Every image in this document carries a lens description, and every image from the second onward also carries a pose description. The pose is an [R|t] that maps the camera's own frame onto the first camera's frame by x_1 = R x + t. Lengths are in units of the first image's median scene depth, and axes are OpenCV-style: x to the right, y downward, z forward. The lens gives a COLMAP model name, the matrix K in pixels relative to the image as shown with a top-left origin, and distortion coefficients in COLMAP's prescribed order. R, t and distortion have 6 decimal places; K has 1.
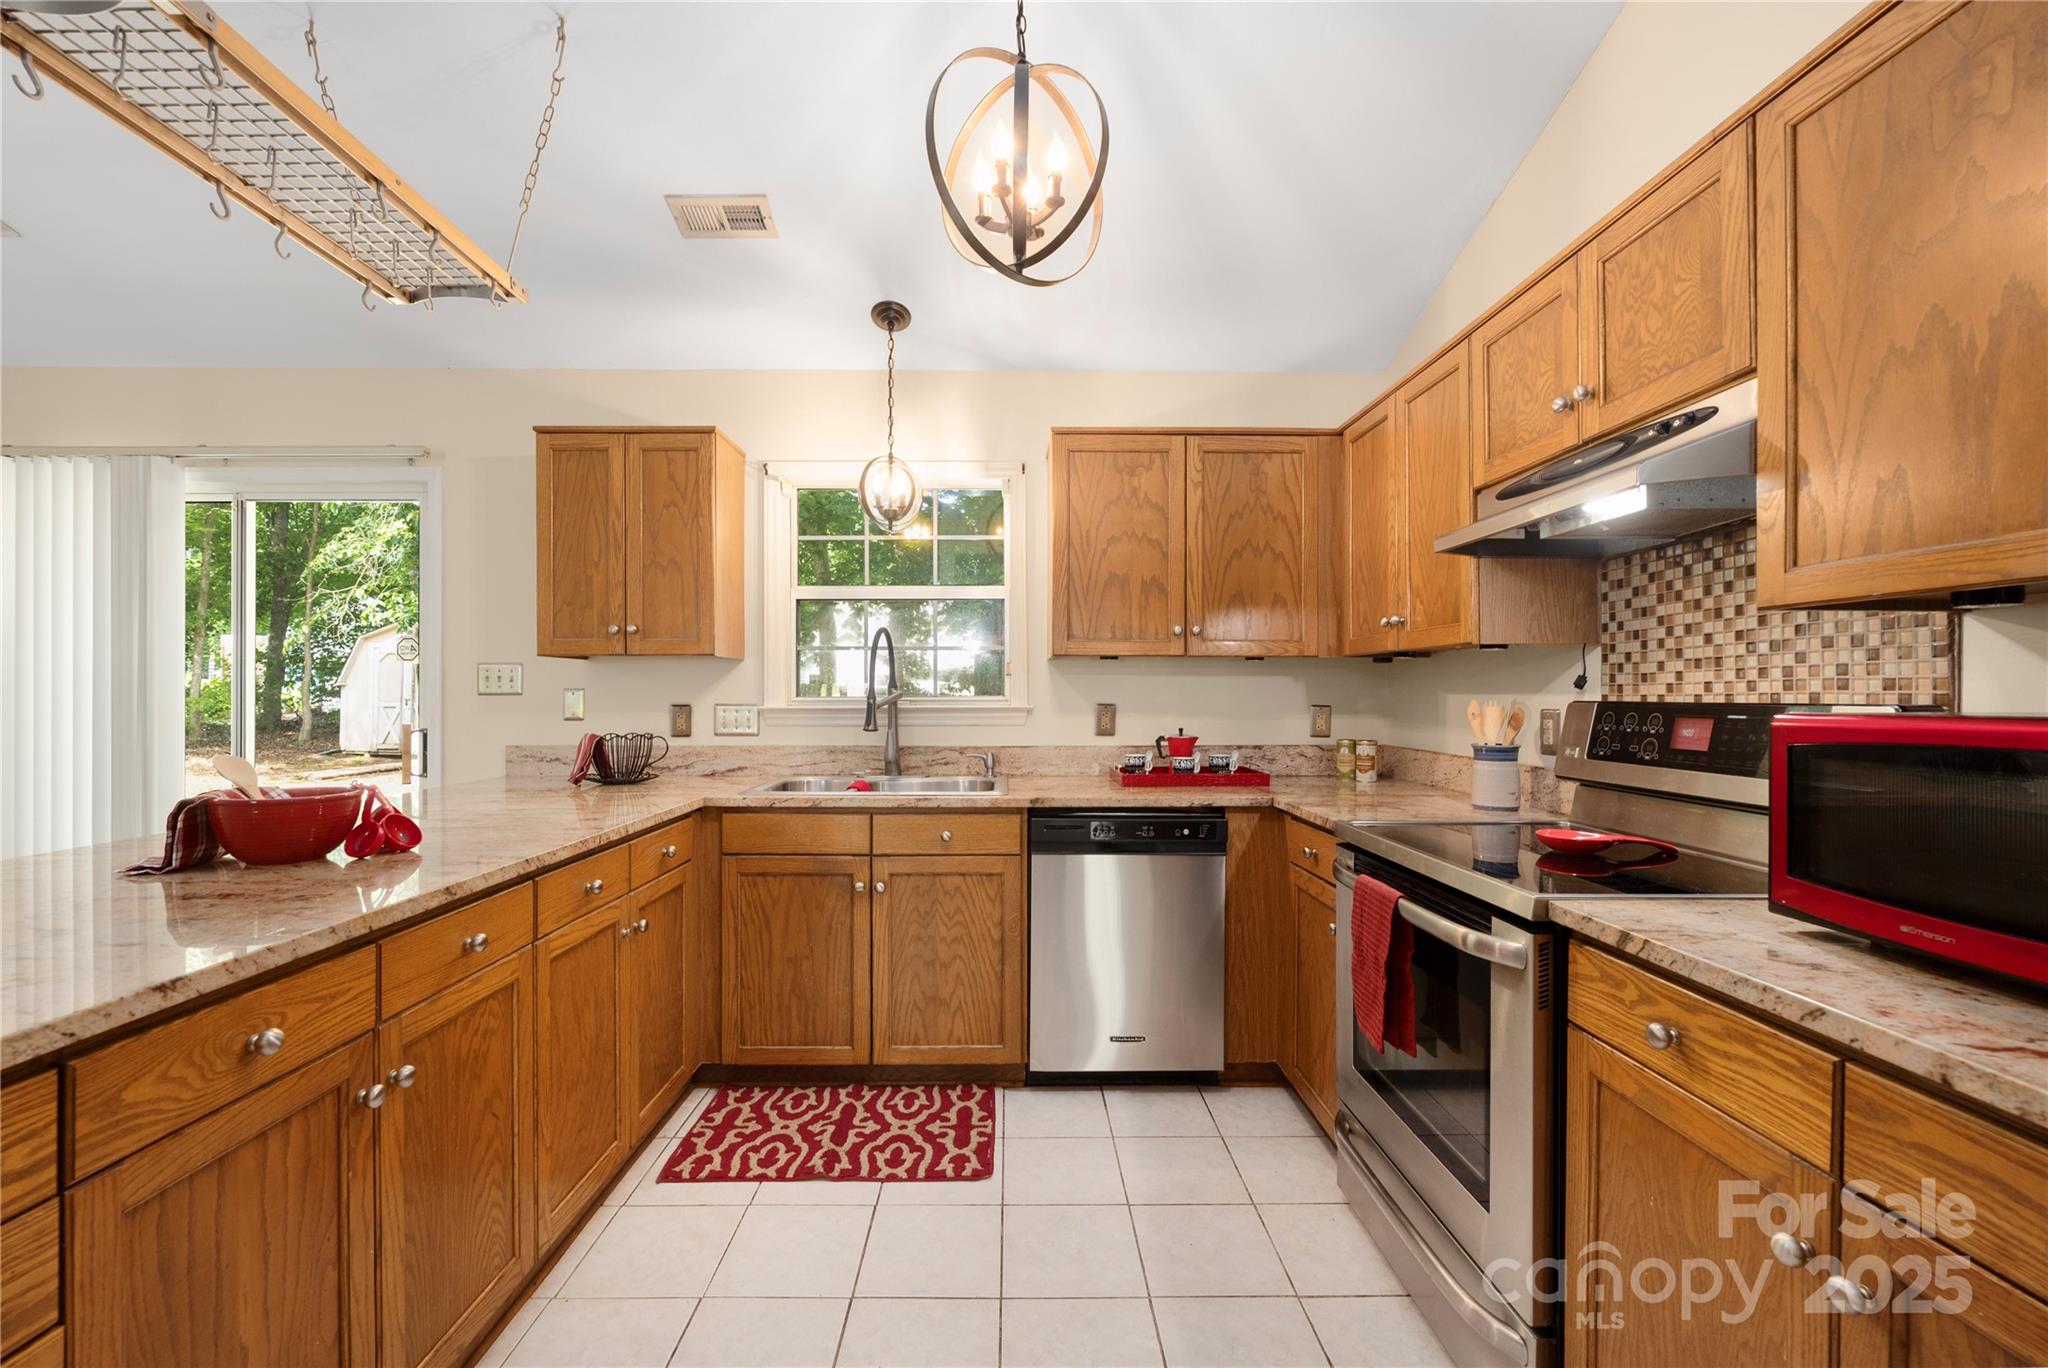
lens RADIAL K [[828.0, 0, 1015.4], [0, 828.0, 694.8], [0, 0, 1]] dist [-0.005805, 0.000310]
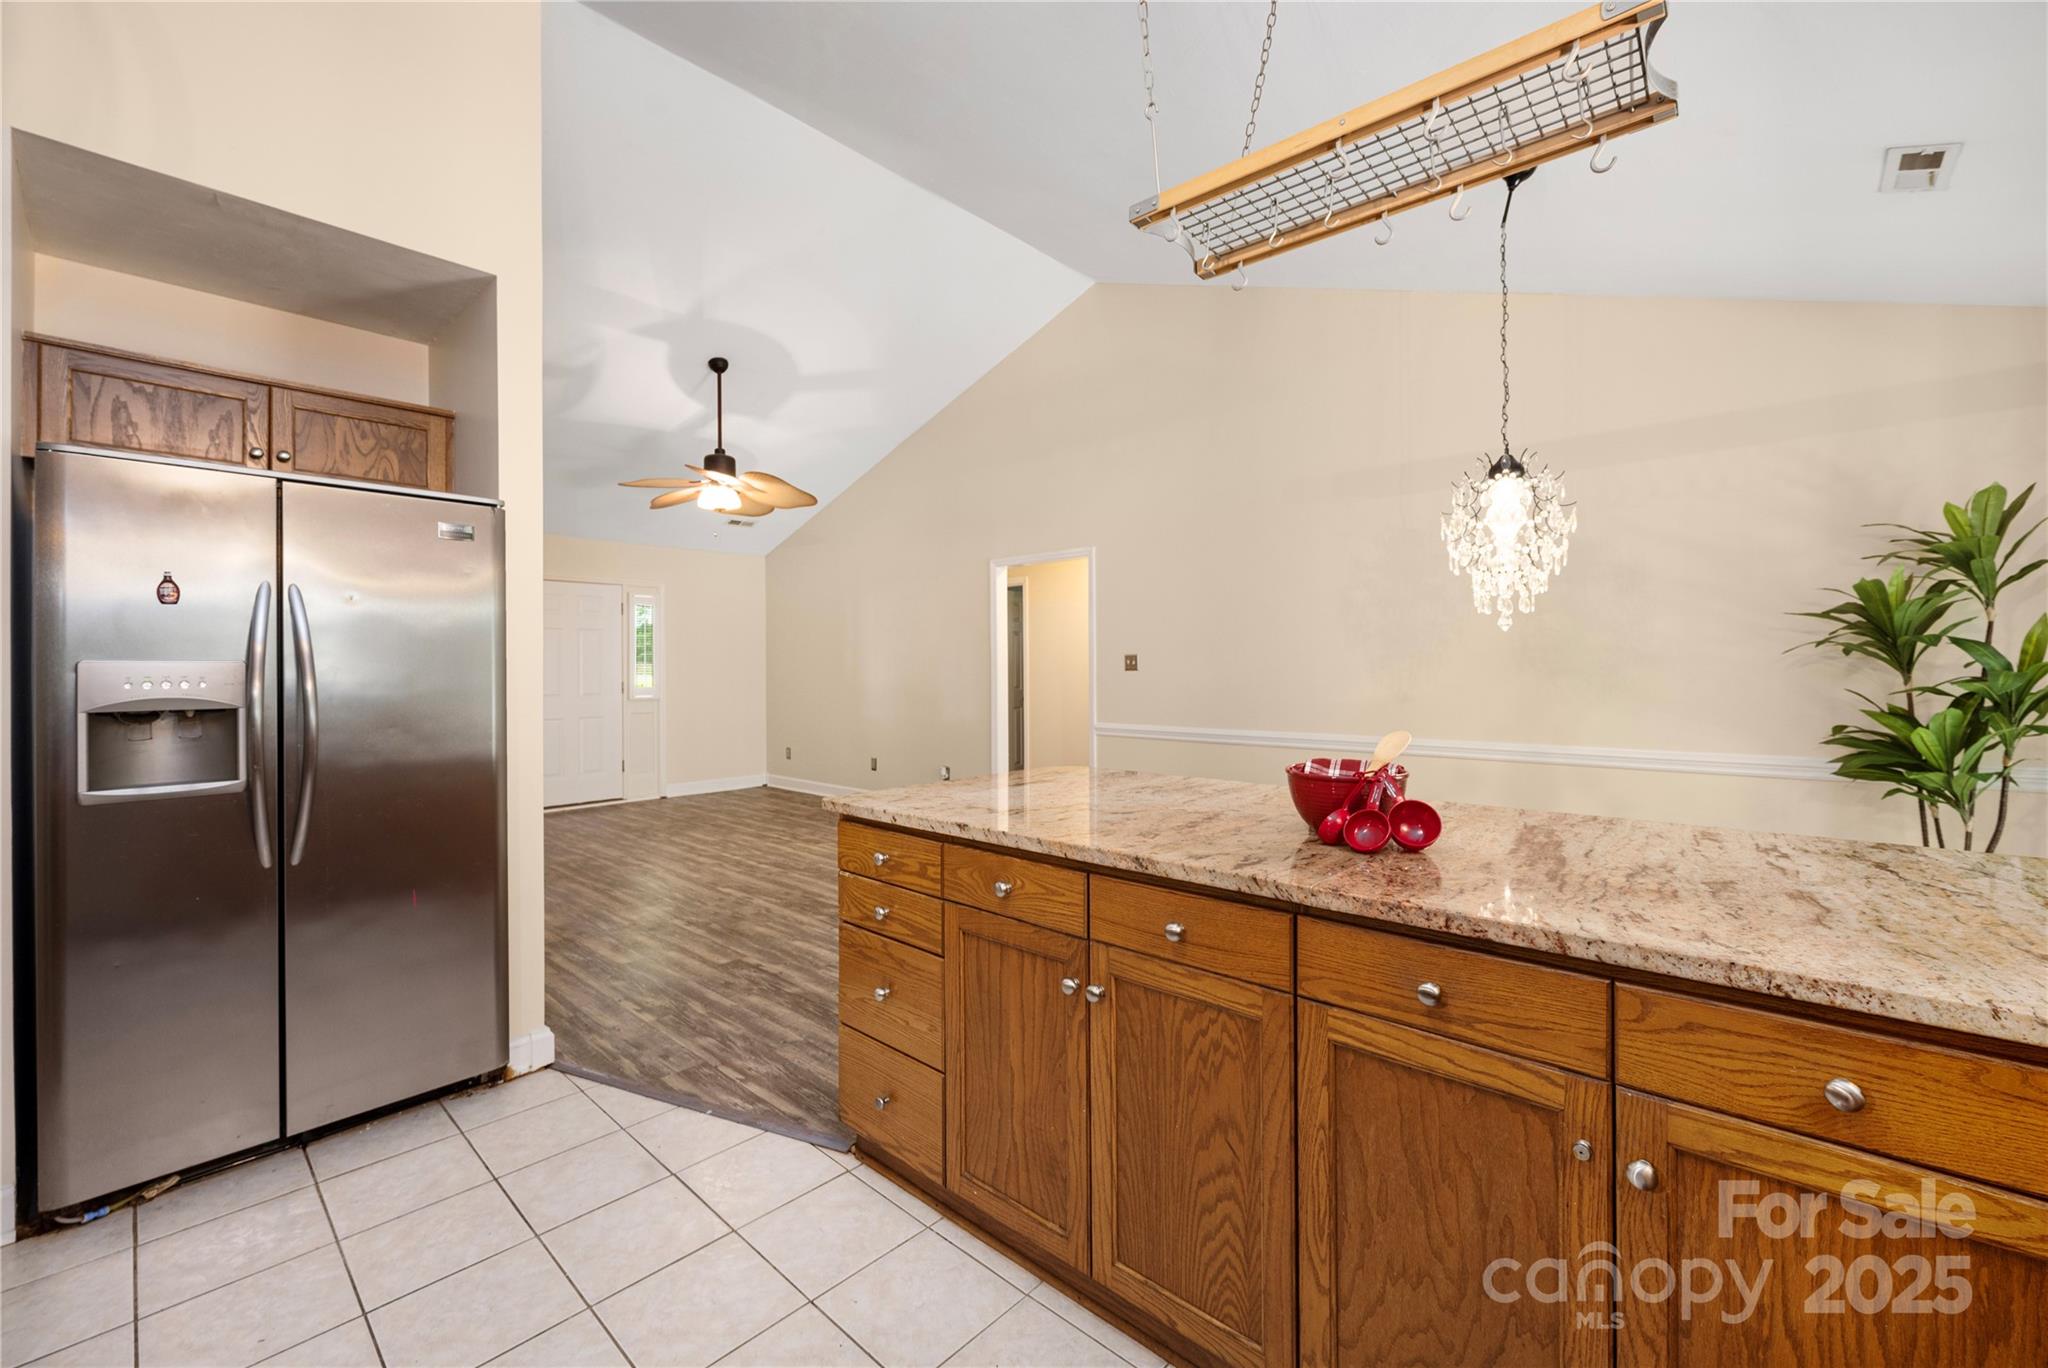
lens RADIAL K [[831.5, 0, 1026.3], [0, 831.5, 669.8], [0, 0, 1]] dist [-0.000891, -0.000098]
pose [[-0.683525, 0.005674, -0.729905, 0.106838], [0.003616, 0.999984, 0.004386, -0.008651], [0.729918, 0.000359, -0.683535, 0.877230]]
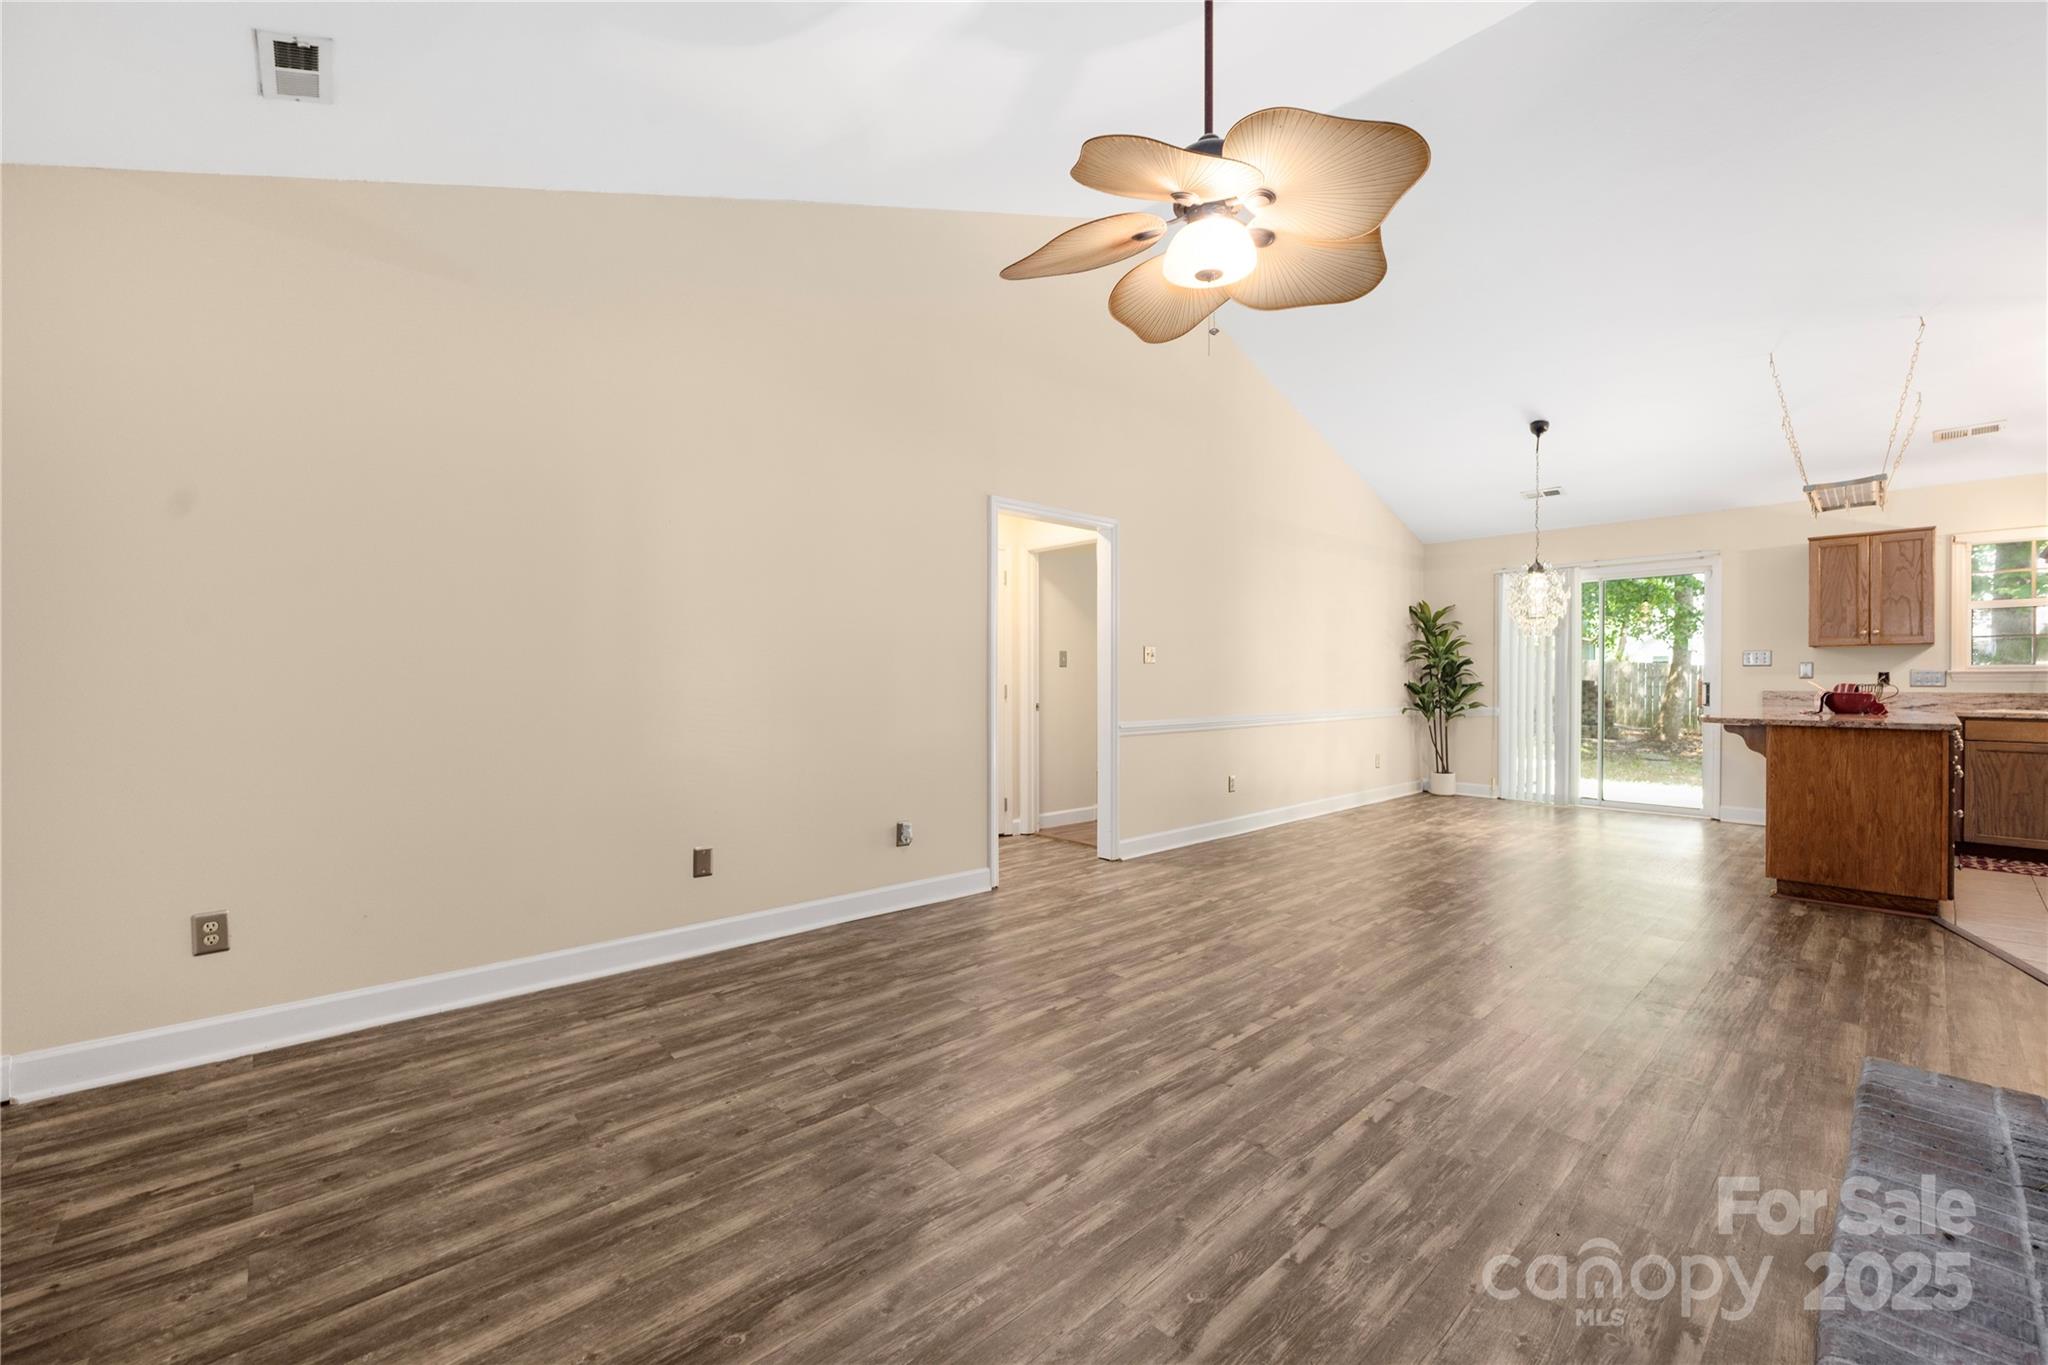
lens RADIAL K [[823.6, 0, 1020.7], [0, 823.6, 682.8], [0, 0, 1]] dist [-0.003605, -0.000401]
pose [[0.661328, 0.003031, -0.750091, -0.379774], [-0.002054, 0.999995, 0.002230, 0.050143], [0.750094, 0.000066, 0.661331, -2.117463]]
